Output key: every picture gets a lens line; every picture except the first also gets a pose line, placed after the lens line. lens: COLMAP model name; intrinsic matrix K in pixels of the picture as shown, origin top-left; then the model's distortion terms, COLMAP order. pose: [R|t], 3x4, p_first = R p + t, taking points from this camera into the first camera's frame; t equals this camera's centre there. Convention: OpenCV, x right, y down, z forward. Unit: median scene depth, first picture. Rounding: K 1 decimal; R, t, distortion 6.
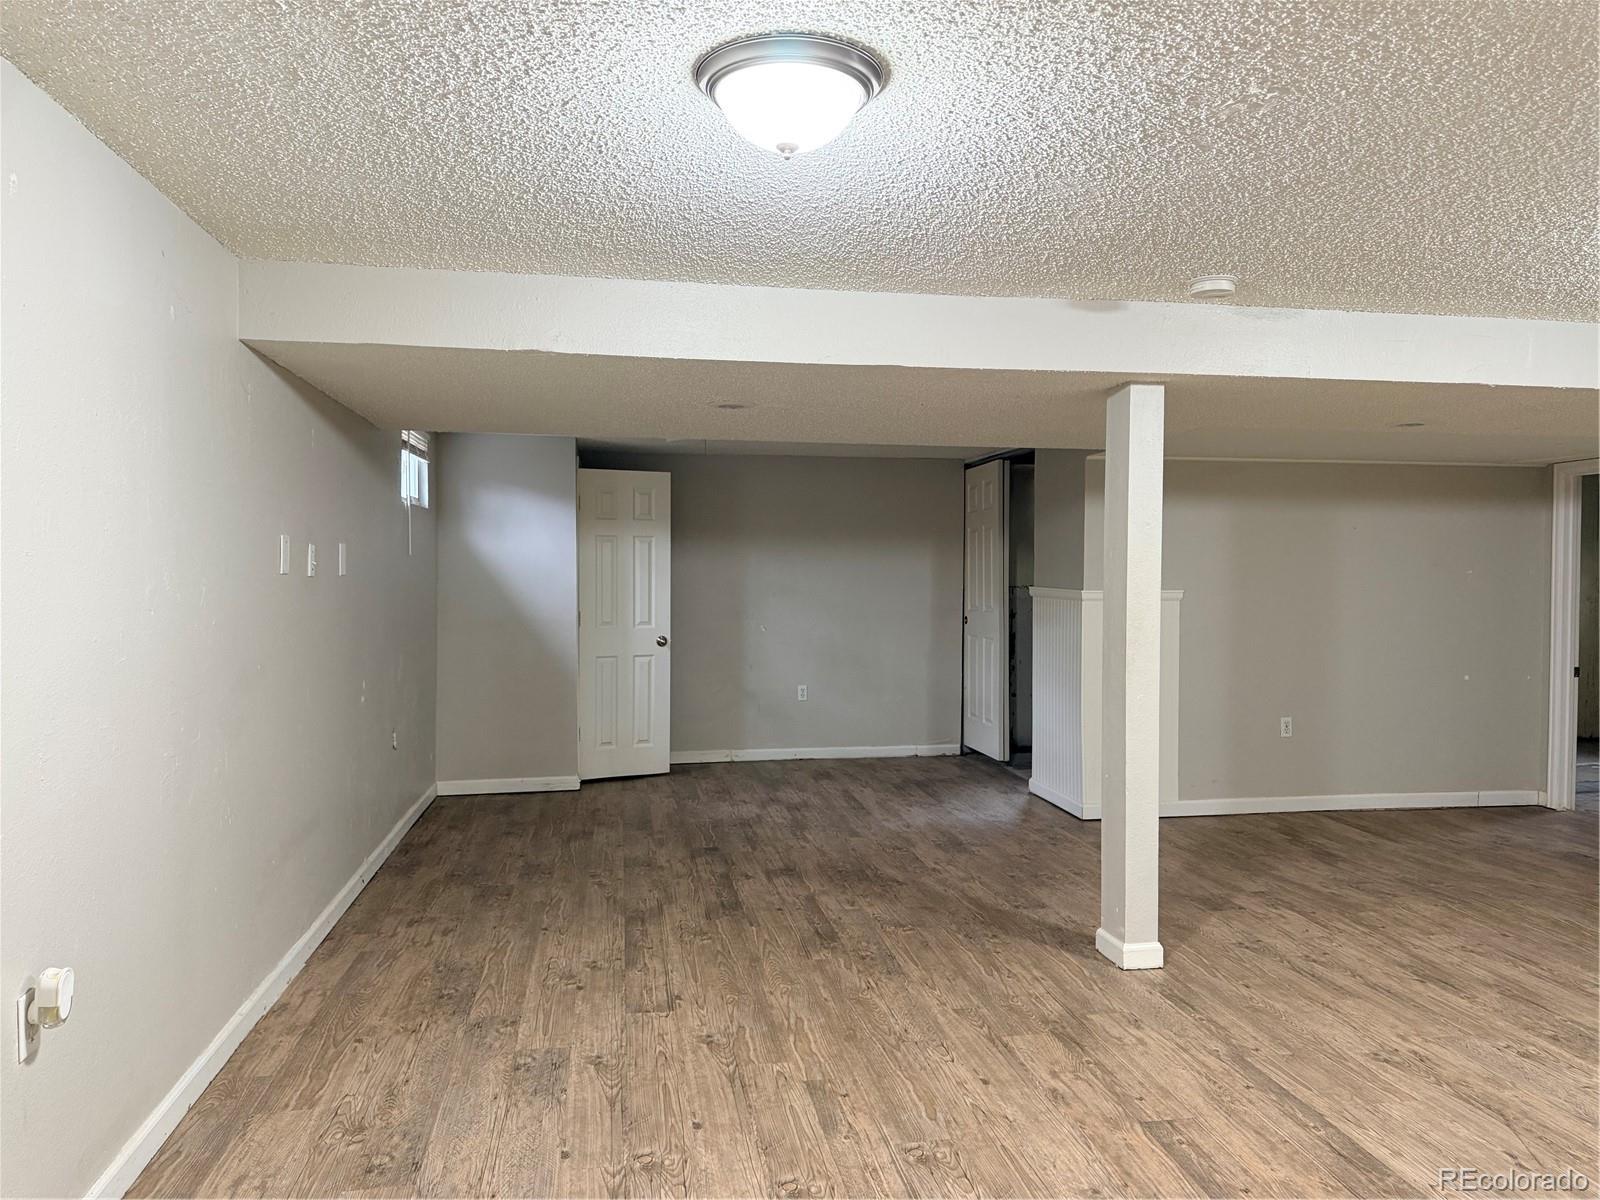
lens RADIAL K [[1106.1, 0, 798.4], [0, 1106.1, 611.3], [0, 0, 1]] dist [0.053831, -0.074283]
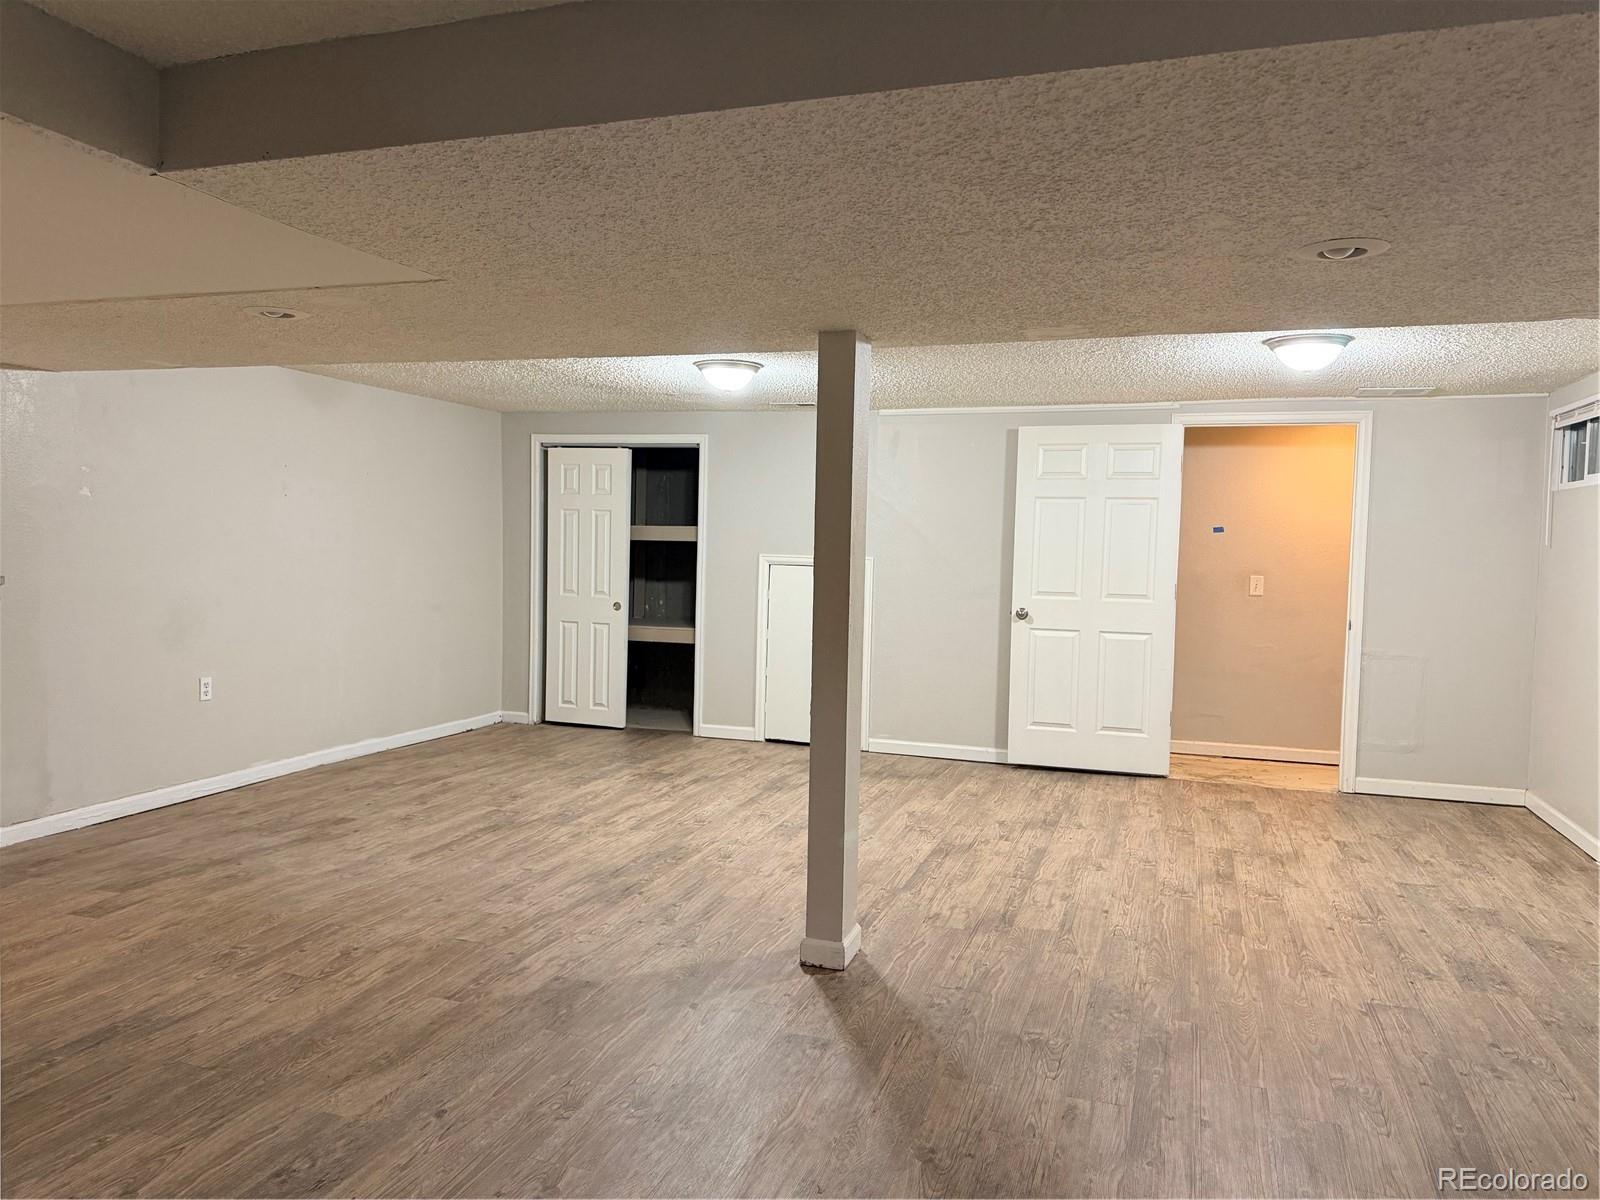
lens RADIAL K [[1106.1, 0, 798.4], [0, 1106.1, 611.3], [0, 0, 1]] dist [0.053831, -0.074283]
pose [[-0.877636, -0.054191, 0.476255, -0.119462], [-0.009063, 0.995287, 0.096549, -0.072782], [-0.479243, 0.080419, -0.873990, 2.022648]]
